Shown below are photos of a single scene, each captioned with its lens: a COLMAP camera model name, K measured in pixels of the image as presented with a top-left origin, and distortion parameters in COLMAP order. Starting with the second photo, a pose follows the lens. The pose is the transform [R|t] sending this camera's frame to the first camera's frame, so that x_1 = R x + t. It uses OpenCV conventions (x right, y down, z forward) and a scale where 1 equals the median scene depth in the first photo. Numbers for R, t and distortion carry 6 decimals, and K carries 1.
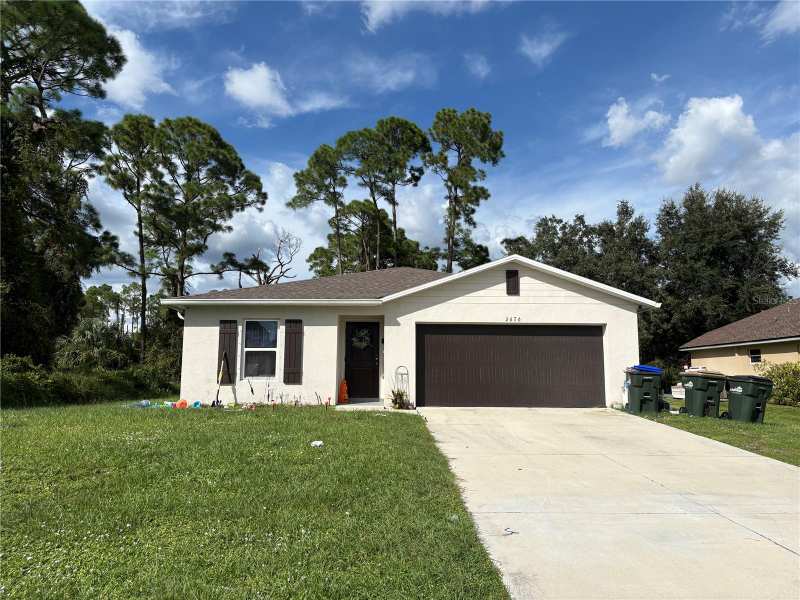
lens RADIAL K [[606.6, 0, 400.0], [0, 606.6, 298.5], [0, 0, 1]] dist [0.042362, -0.050030]
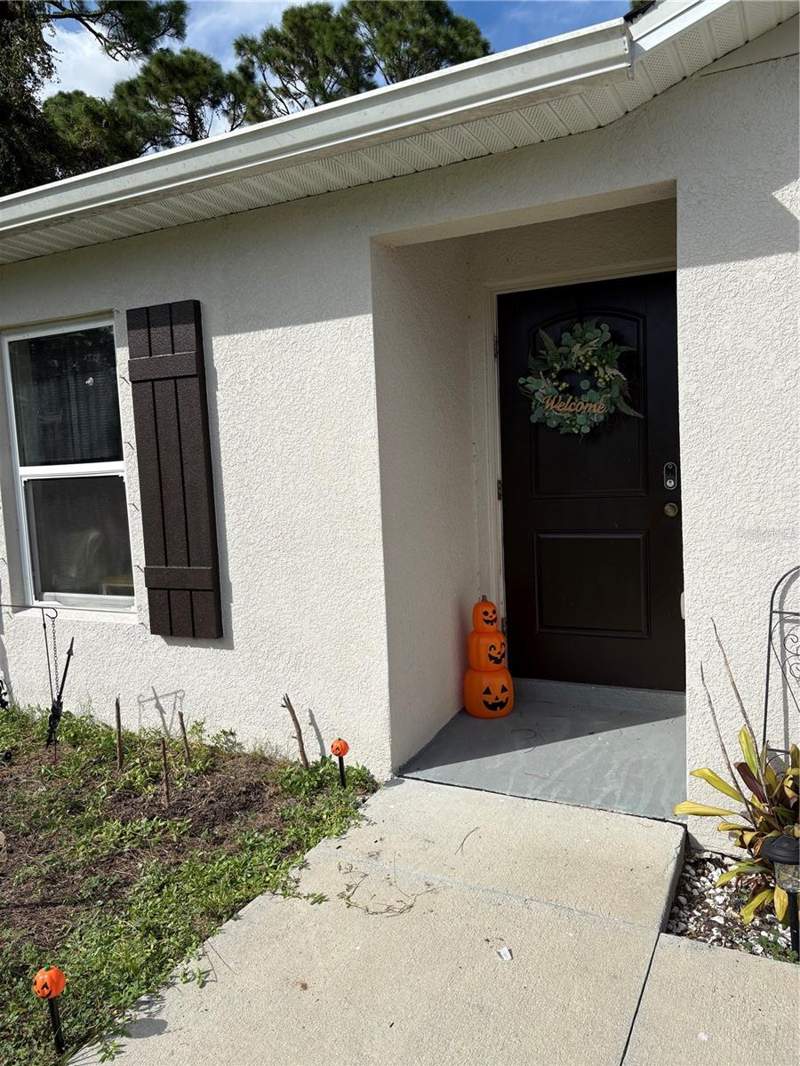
lens RADIAL K [[808.3, 0, 390.6], [0, 808.3, 531.7], [0, 0, 1]] dist [0.042362, -0.050030]
pose [[0.874506, 0.004366, -0.484995, 0.007169], [0.110232, 0.972002, 0.207512, 0.057887], [0.472322, -0.234933, 0.849540, 0.804975]]
